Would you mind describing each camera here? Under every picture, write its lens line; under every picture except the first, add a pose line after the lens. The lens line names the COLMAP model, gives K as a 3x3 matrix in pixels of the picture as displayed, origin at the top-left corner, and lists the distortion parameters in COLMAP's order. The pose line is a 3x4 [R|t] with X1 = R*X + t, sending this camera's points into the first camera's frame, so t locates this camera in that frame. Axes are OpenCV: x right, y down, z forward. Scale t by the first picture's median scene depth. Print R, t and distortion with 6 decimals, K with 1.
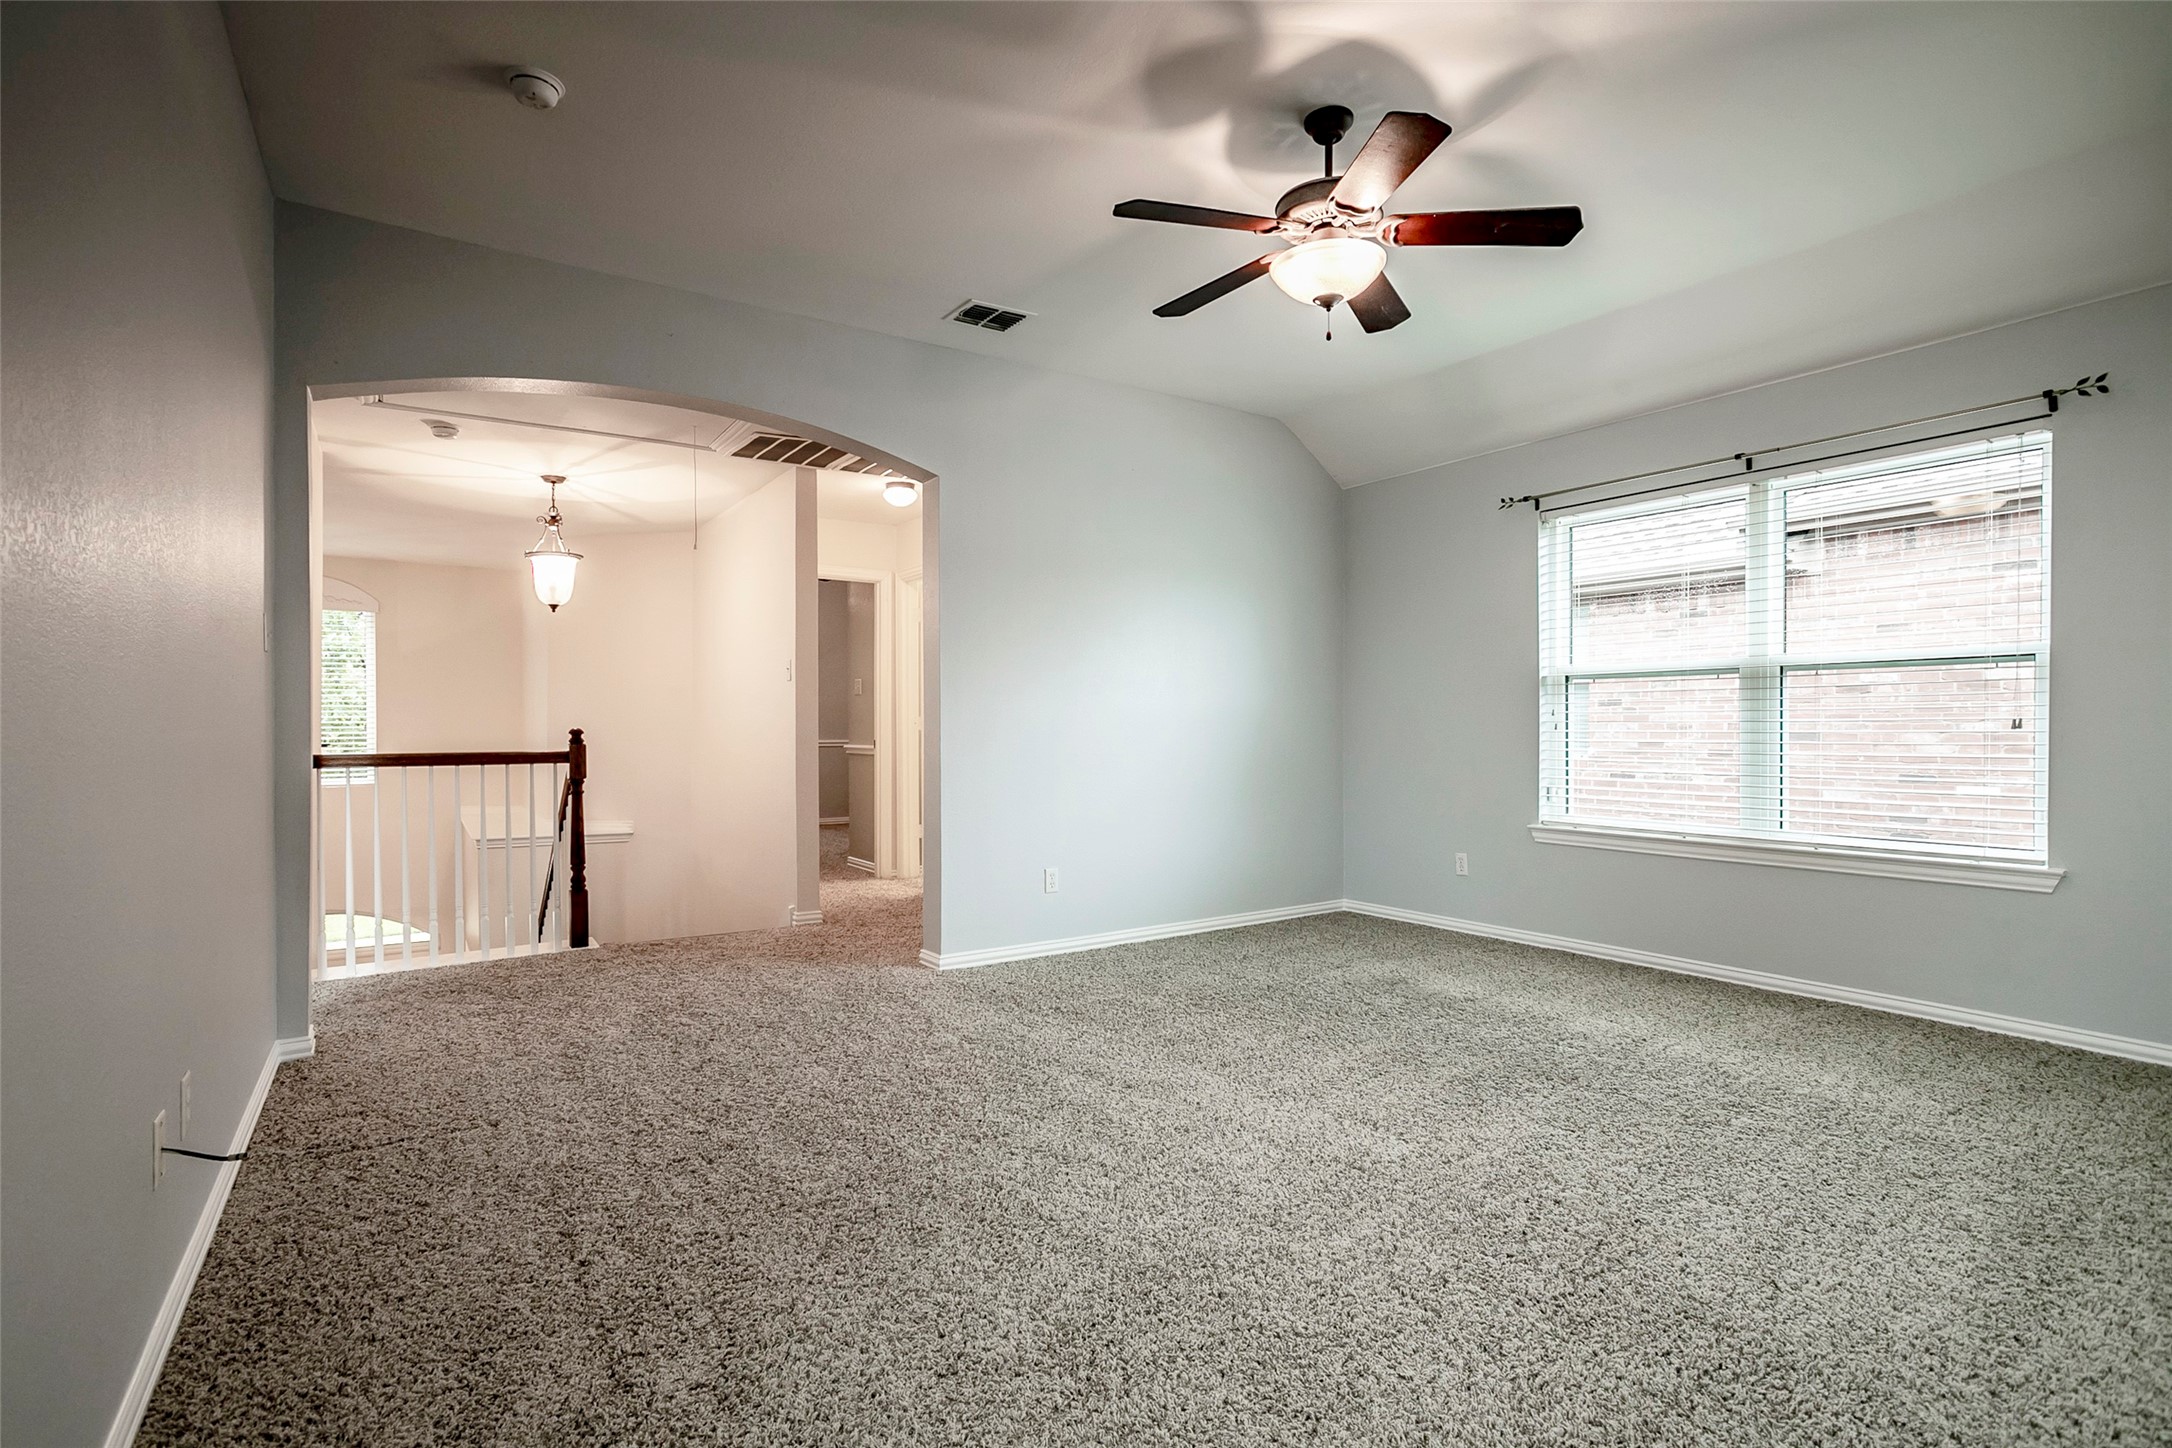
lens RADIAL K [[1028.3, 0, 1079.0], [0, 1028.3, 727.5], [0, 0, 1]] dist [-0.011724, 0.001059]
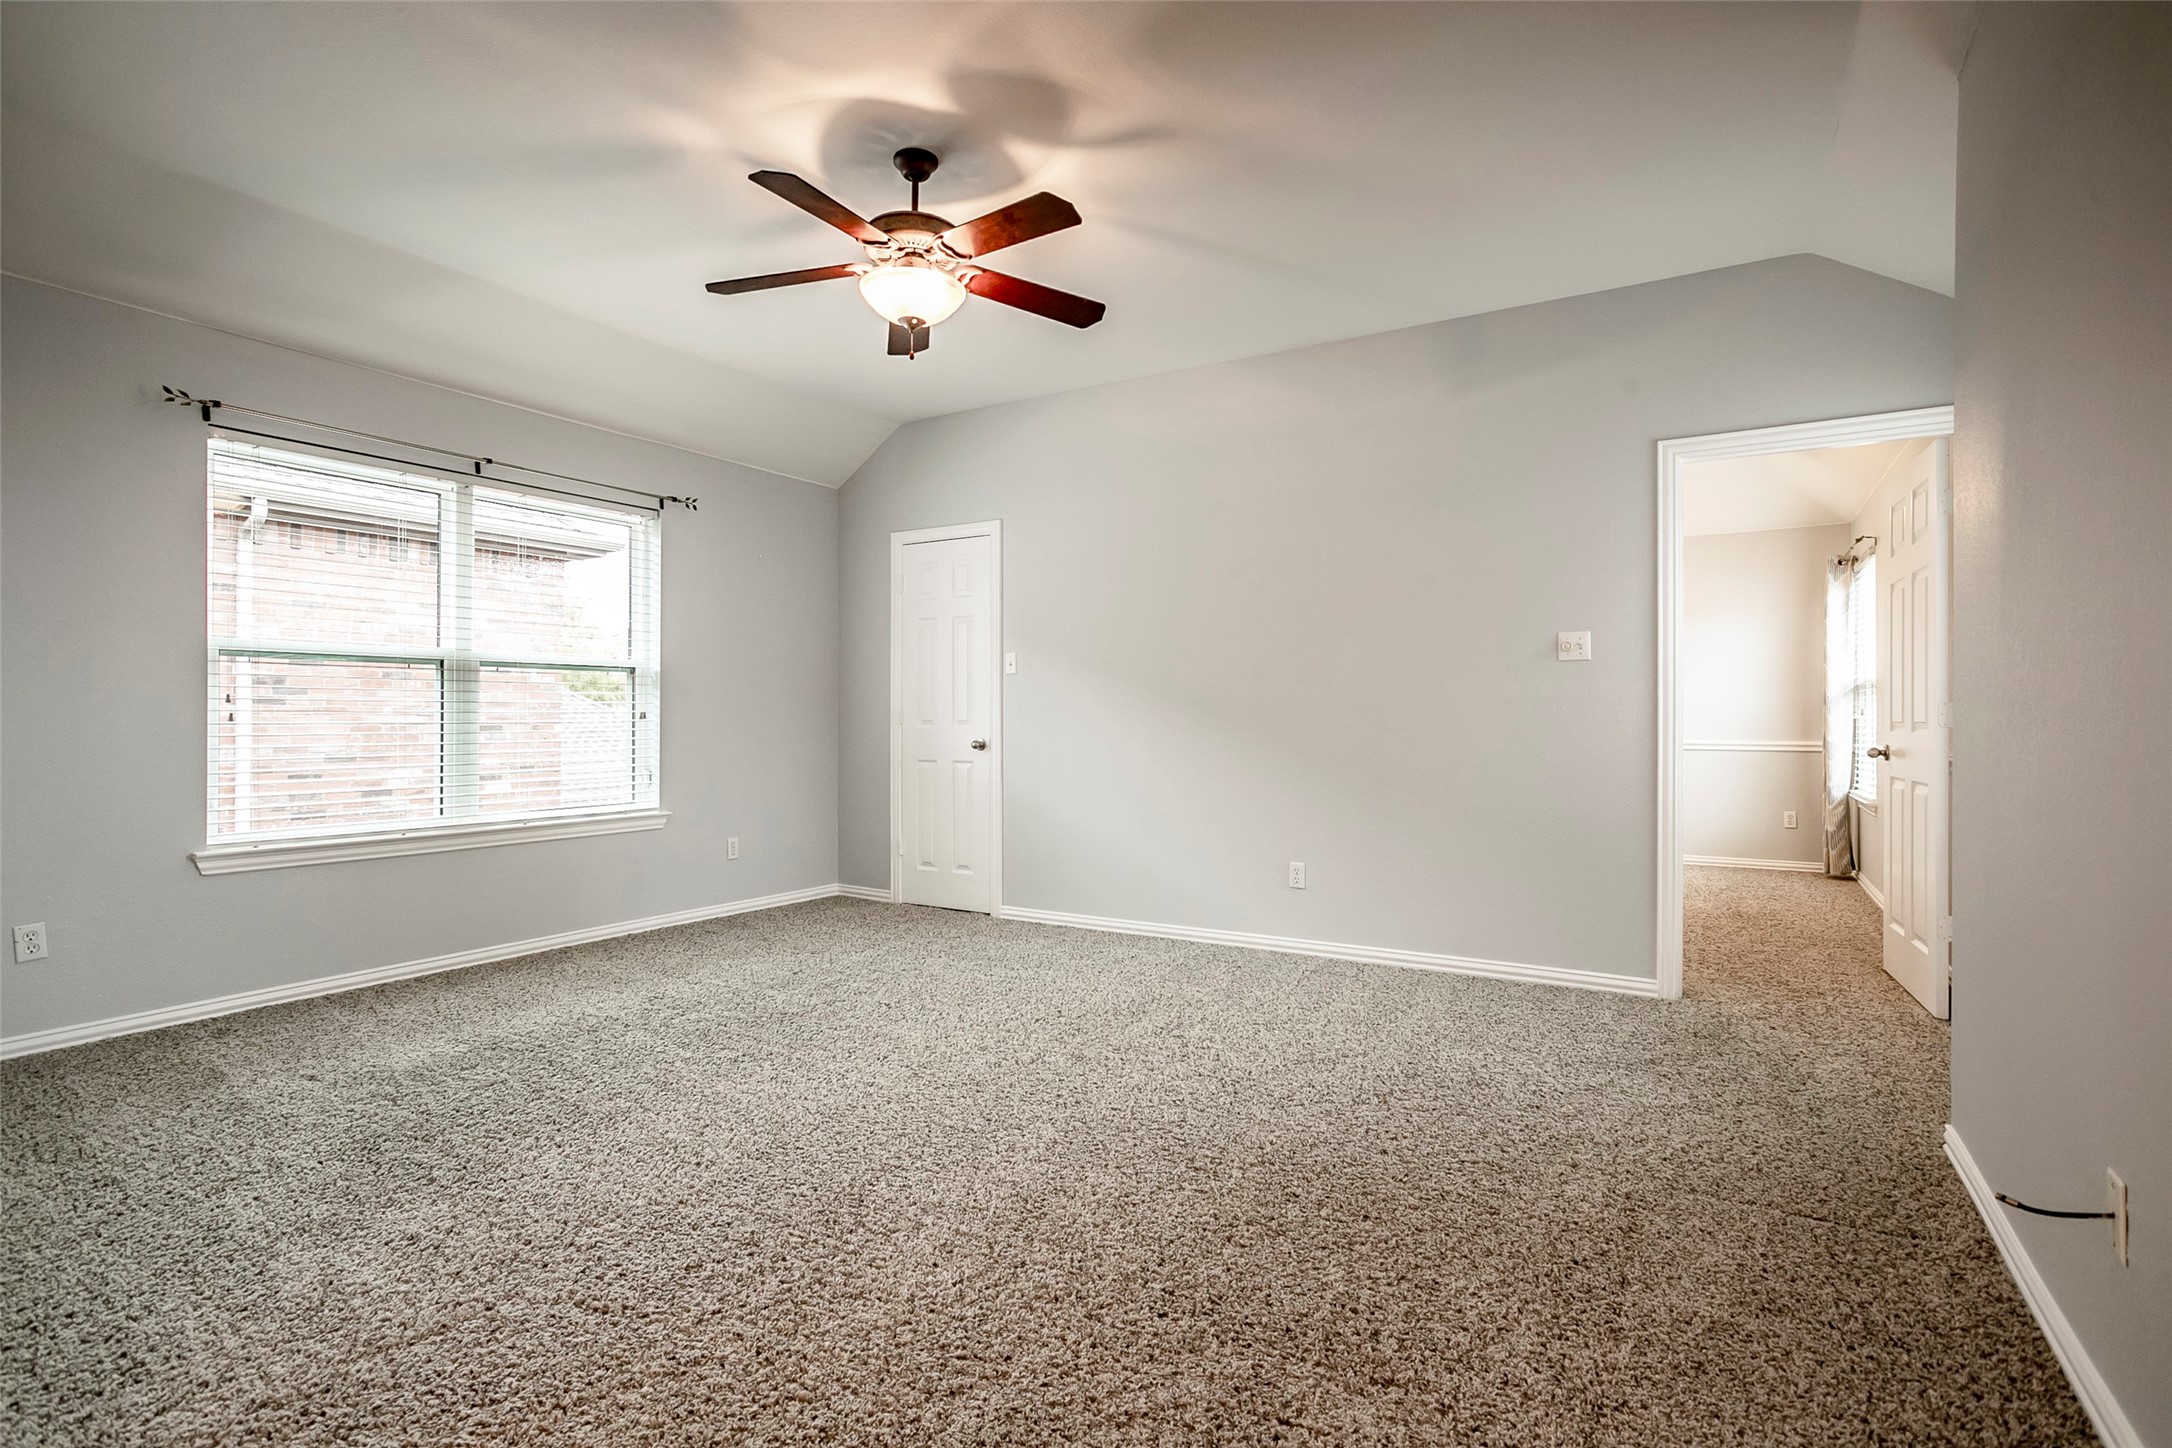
lens RADIAL K [[1028.3, 0, 1079.0], [0, 1028.3, 727.5], [0, 0, 1]] dist [-0.011724, 0.001059]
pose [[-0.421810, -0.002196, 0.906682, -0.614672], [0.005522, 0.999972, 0.004991, 0.008513], [-0.906667, 0.007112, -0.421786, 0.972934]]
